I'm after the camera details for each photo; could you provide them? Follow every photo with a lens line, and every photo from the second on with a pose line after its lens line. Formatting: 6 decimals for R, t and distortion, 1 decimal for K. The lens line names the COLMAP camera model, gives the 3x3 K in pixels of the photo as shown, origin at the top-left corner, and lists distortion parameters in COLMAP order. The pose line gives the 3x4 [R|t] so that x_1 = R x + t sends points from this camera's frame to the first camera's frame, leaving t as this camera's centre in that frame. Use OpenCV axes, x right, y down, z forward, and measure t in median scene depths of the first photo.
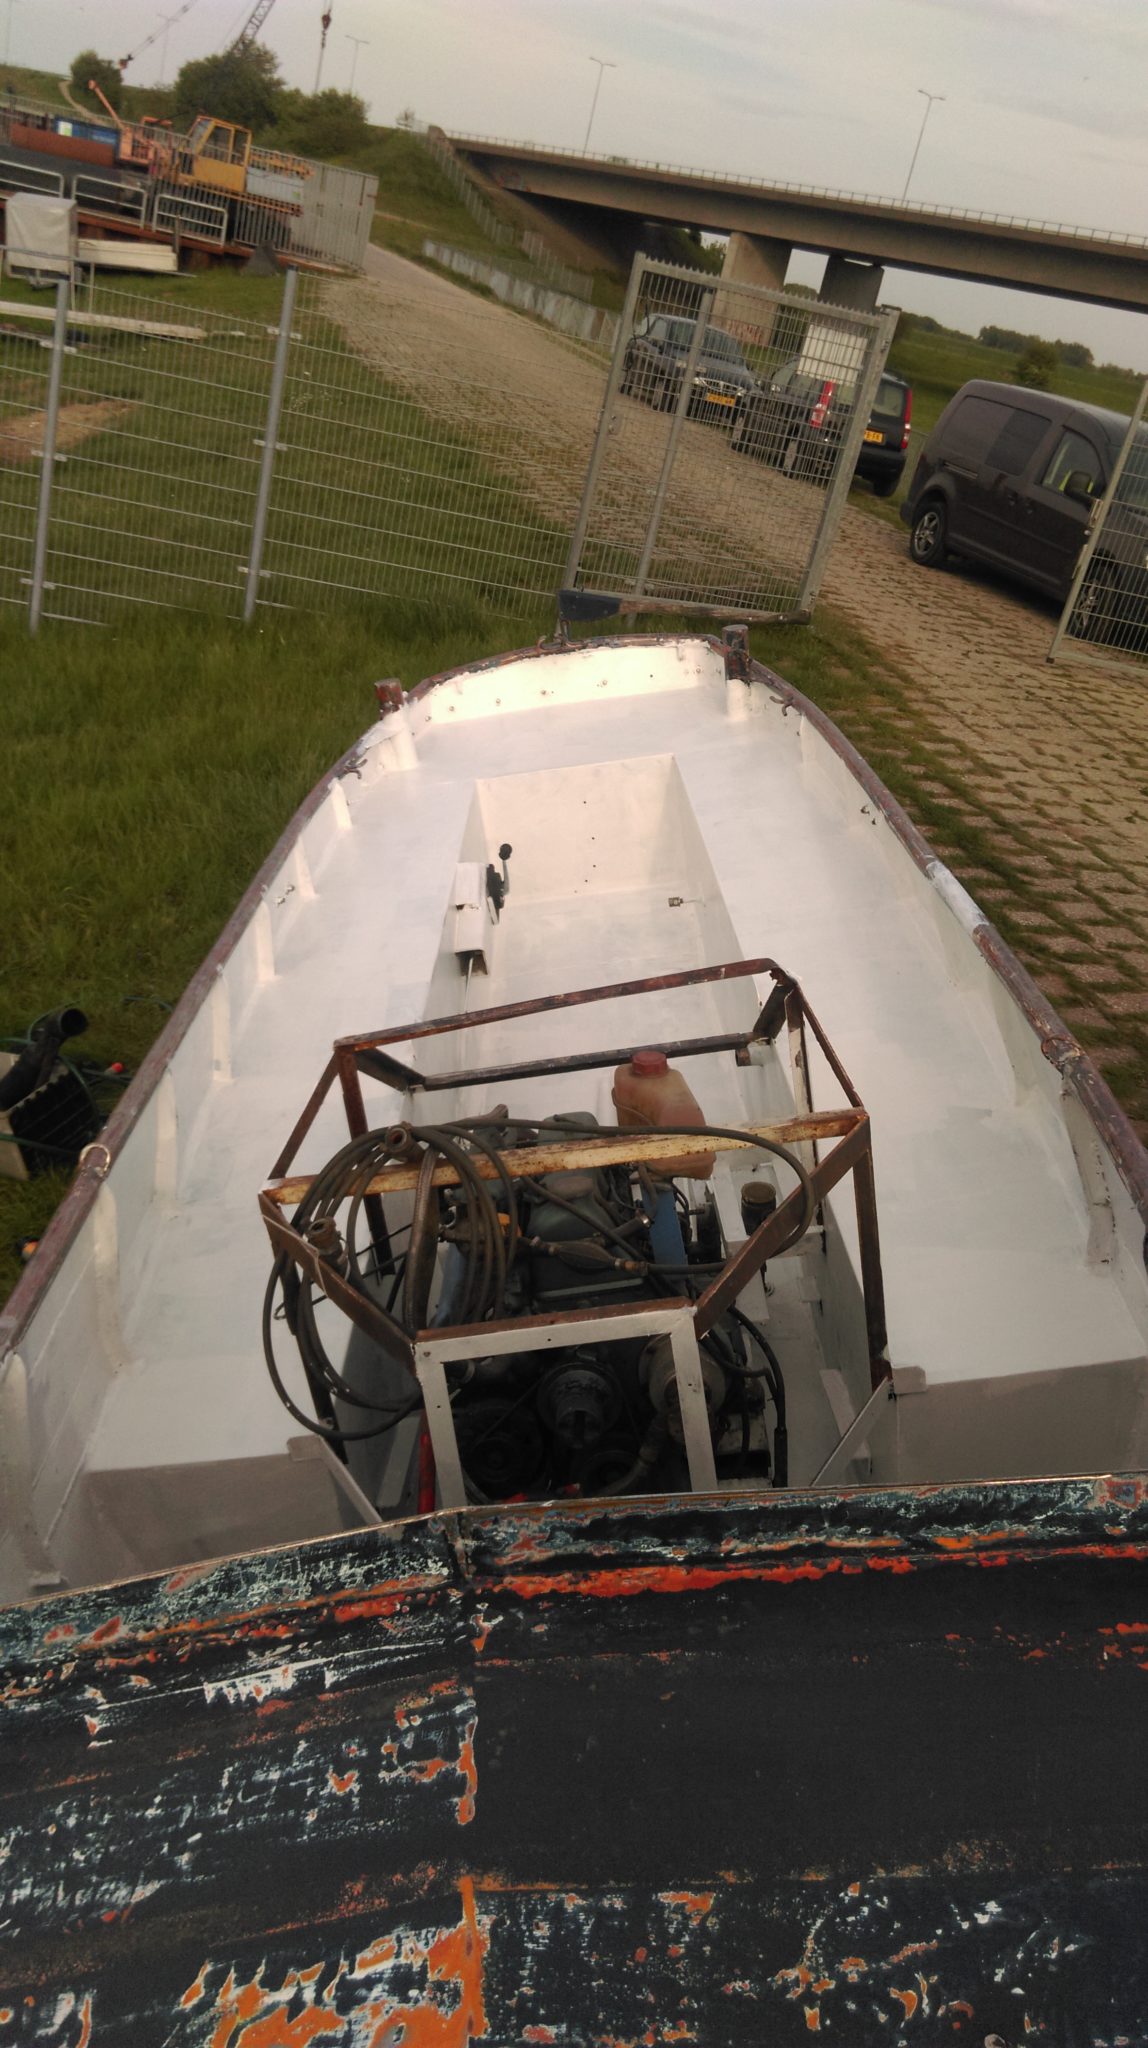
lens RADIAL K [[2127.4, 0, 638.0], [0, 2127.4, 1010.0], [0, 0, 1]] dist [0.408010, -0.742620]
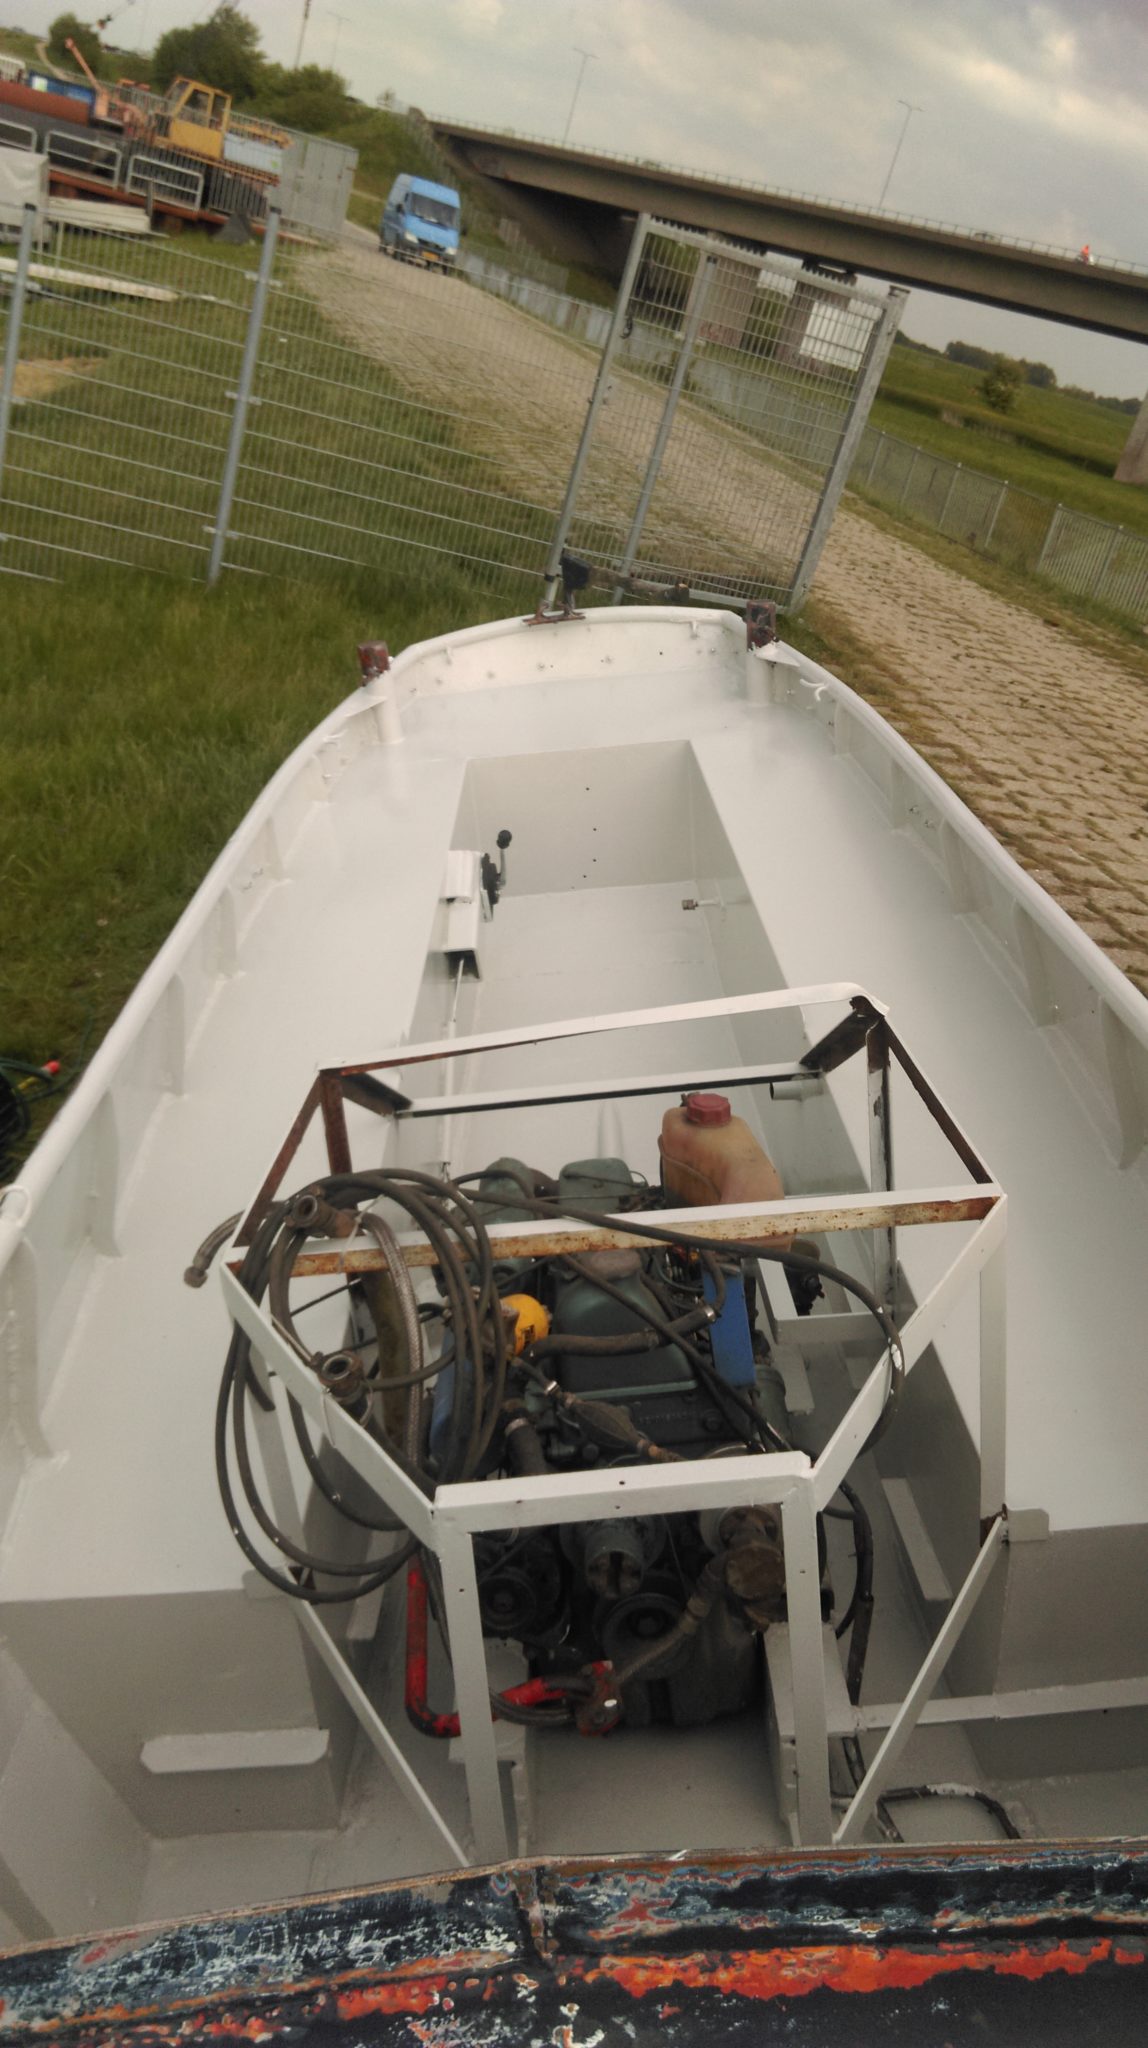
lens RADIAL K [[1875.9, 0, 574.0], [0, 1875.9, 1024.0], [0, 0, 1]] dist [0.281230, -0.327994]
pose [[0.998748, 0.042555, 0.026316, -0.037635], [-0.043028, 0.998917, 0.017679, -0.009913], [-0.025535, -0.018789, 0.999497, 0.166317]]
